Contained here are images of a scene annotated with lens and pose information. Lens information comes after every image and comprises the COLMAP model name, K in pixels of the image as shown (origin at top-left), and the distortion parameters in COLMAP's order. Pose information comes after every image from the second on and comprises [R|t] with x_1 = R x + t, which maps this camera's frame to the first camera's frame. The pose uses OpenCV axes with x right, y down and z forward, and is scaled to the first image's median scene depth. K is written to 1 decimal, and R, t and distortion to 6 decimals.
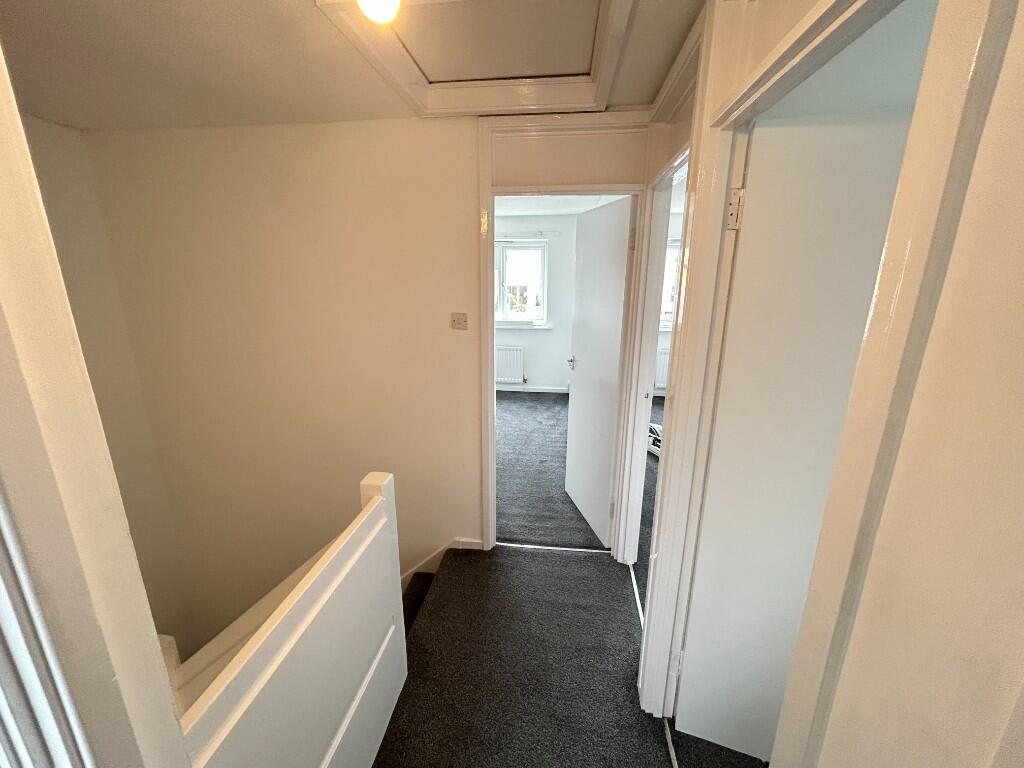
lens RADIAL K [[412.0, 0, 512.0], [0, 412.0, 384.0], [0, 0, 1]] dist [-0.000023, 0.000001]
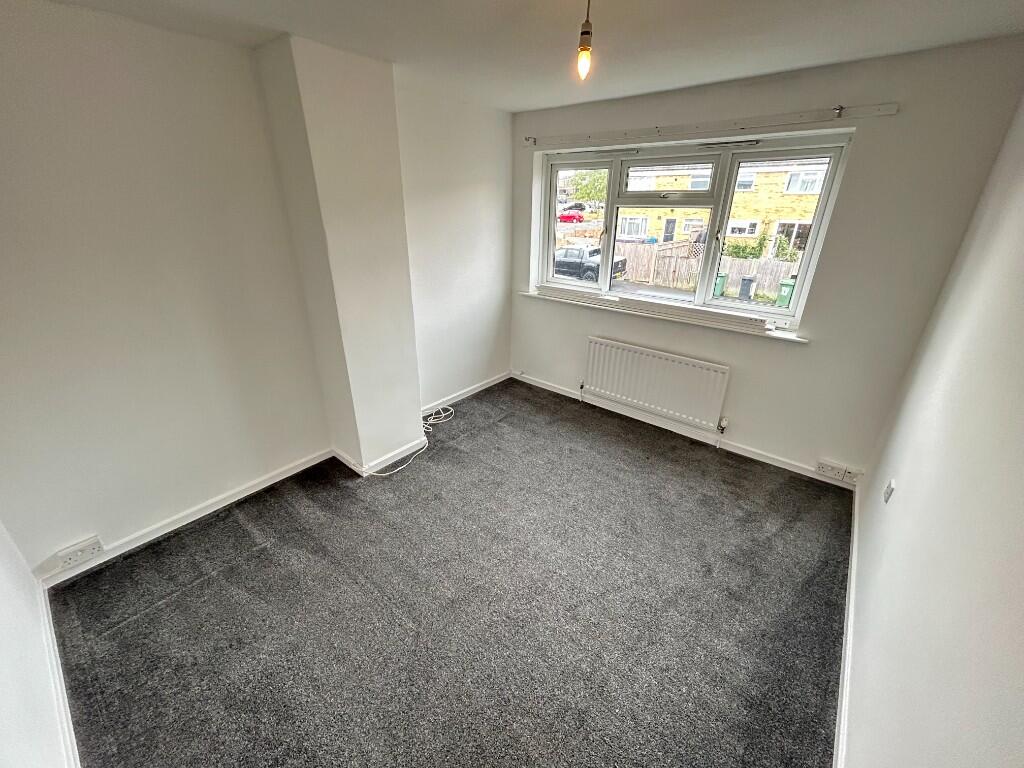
lens RADIAL K [[412.0, 0, 512.0], [0, 412.0, 384.0], [0, 0, 1]] dist [-0.000023, 0.000001]
pose [[0.843029, 0.218105, -0.491664, 0.057053], [-0.142156, 0.971941, 0.187411, -0.135656], [0.518743, -0.088100, 0.850379, 0.451437]]
